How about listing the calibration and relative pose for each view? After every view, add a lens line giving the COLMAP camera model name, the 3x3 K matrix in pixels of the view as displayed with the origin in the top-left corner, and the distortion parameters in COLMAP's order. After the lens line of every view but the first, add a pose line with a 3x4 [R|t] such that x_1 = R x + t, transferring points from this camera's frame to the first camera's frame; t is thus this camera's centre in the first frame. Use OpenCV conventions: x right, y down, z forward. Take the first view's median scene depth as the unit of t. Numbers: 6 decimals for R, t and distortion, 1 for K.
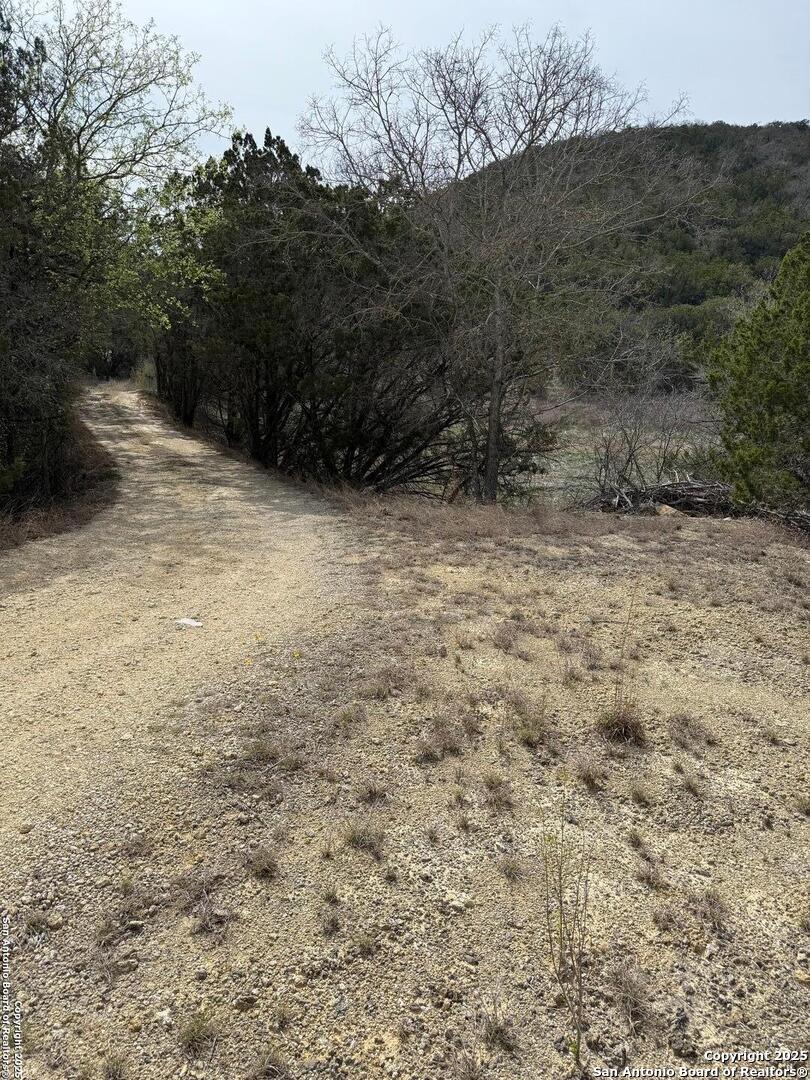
lens RADIAL K [[1002.3, 0, 405.0], [0, 1002.3, 540.0], [0, 0, 1]] dist [0.417351, -0.775186]
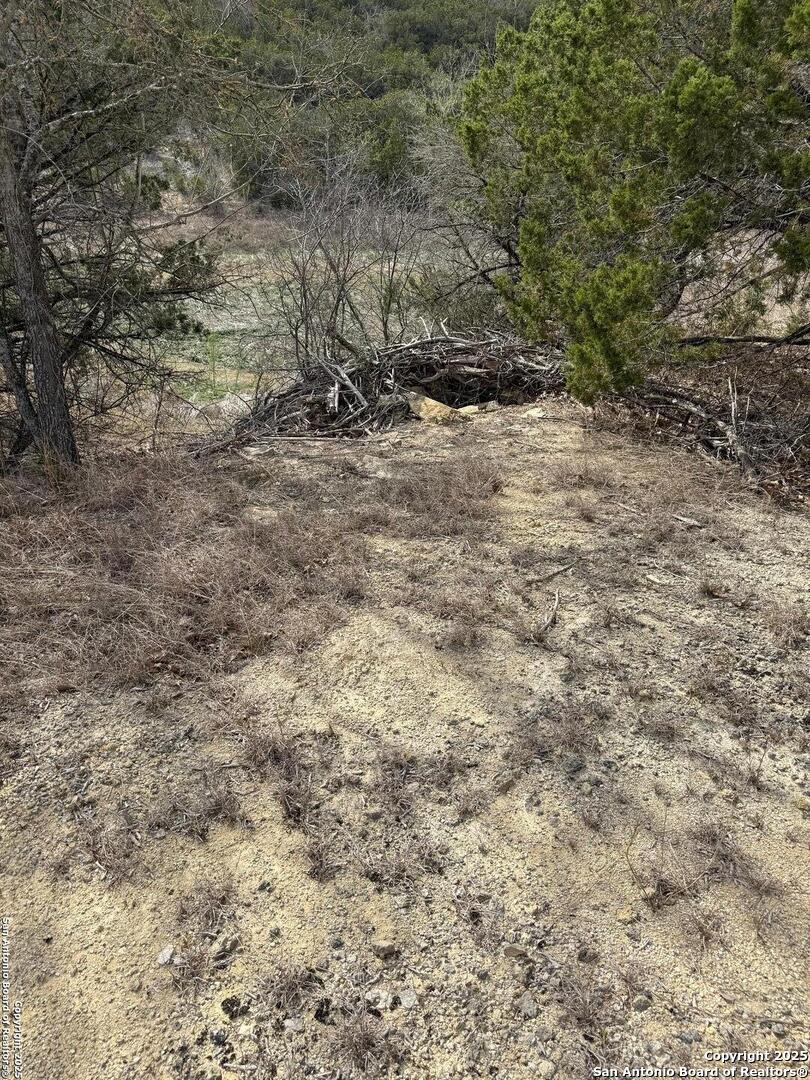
lens RADIAL K [[1002.3, 0, 405.0], [0, 1002.3, 540.0], [0, 0, 1]] dist [0.417351, -0.775186]
pose [[0.955587, -0.139732, 0.259479, 0.078746], [0.096757, 0.980399, 0.171625, -0.039499], [-0.278375, -0.138896, 0.950376, 0.394221]]
